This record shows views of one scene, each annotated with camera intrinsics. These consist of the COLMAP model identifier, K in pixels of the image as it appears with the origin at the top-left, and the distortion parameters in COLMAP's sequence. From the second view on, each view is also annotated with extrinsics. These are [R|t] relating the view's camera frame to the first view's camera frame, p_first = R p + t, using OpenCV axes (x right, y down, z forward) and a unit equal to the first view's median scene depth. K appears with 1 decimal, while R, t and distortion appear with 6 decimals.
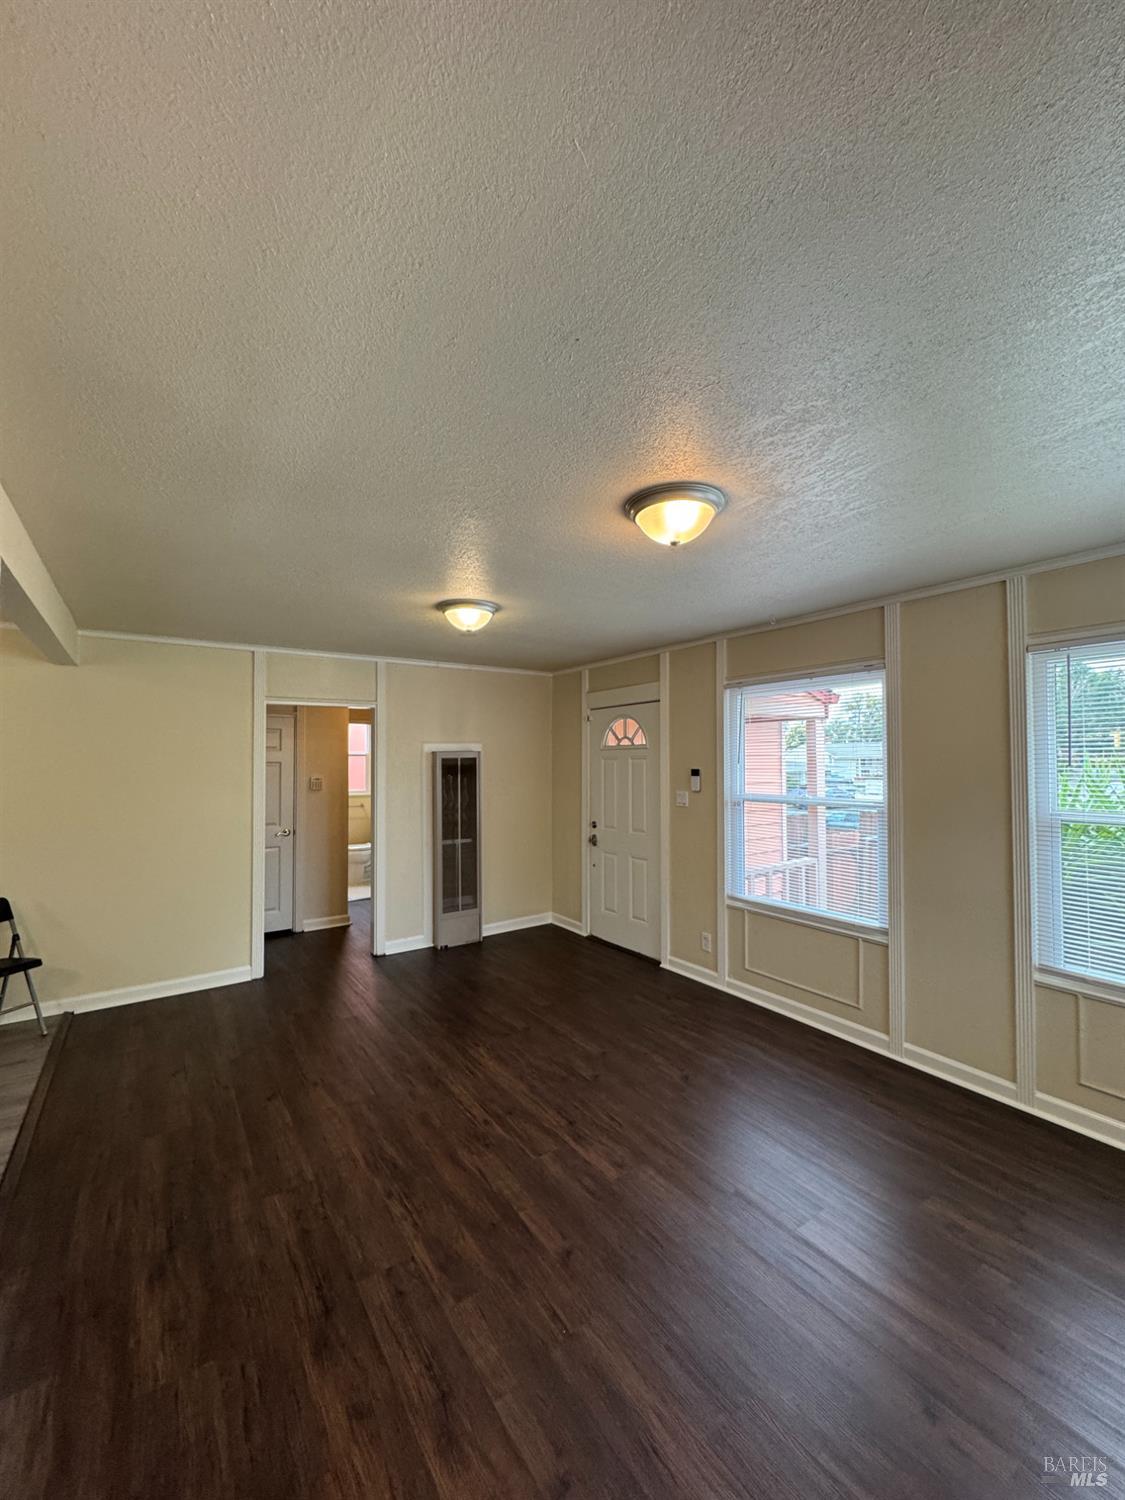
lens RADIAL K [[594.1, 0, 562.7], [0, 594.1, 748.1], [0, 0, 1]] dist [-0.001661, 0.000378]
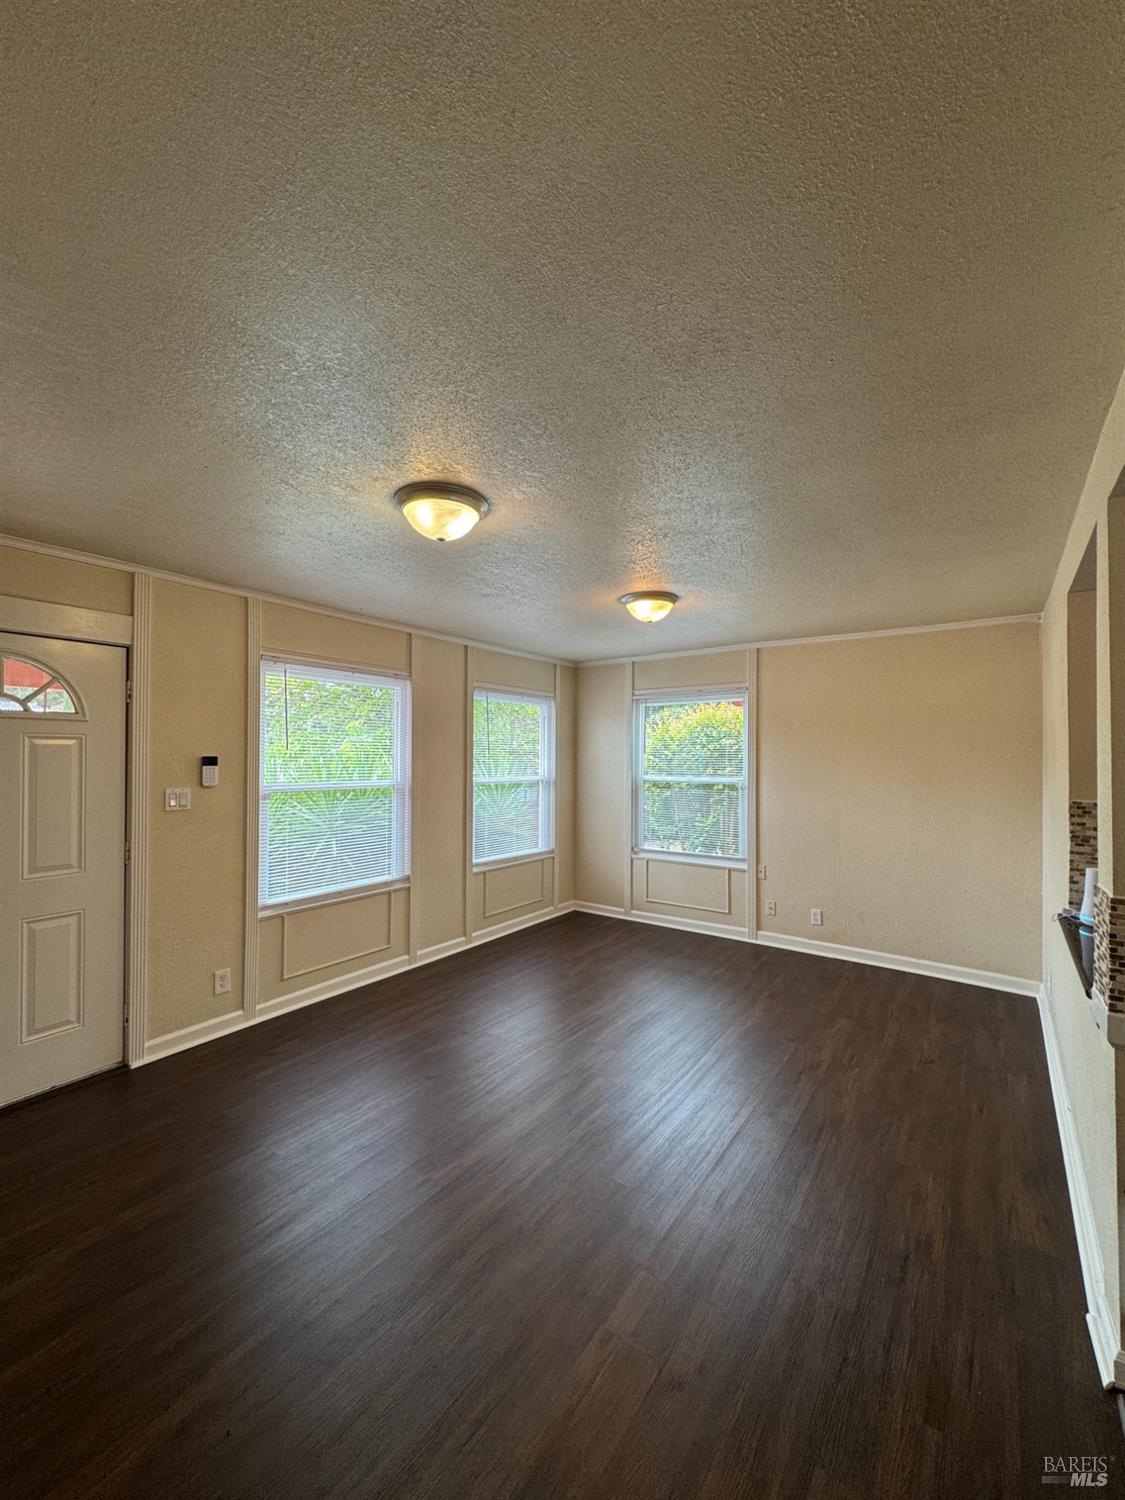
lens RADIAL K [[594.1, 0, 562.7], [0, 594.1, 748.1], [0, 0, 1]] dist [-0.001661, 0.000378]
pose [[-0.328194, 0.011626, 0.944539, -0.812465], [-0.030650, 0.999267, -0.022950, 0.037024], [-0.944113, -0.036482, -0.327597, 1.088173]]
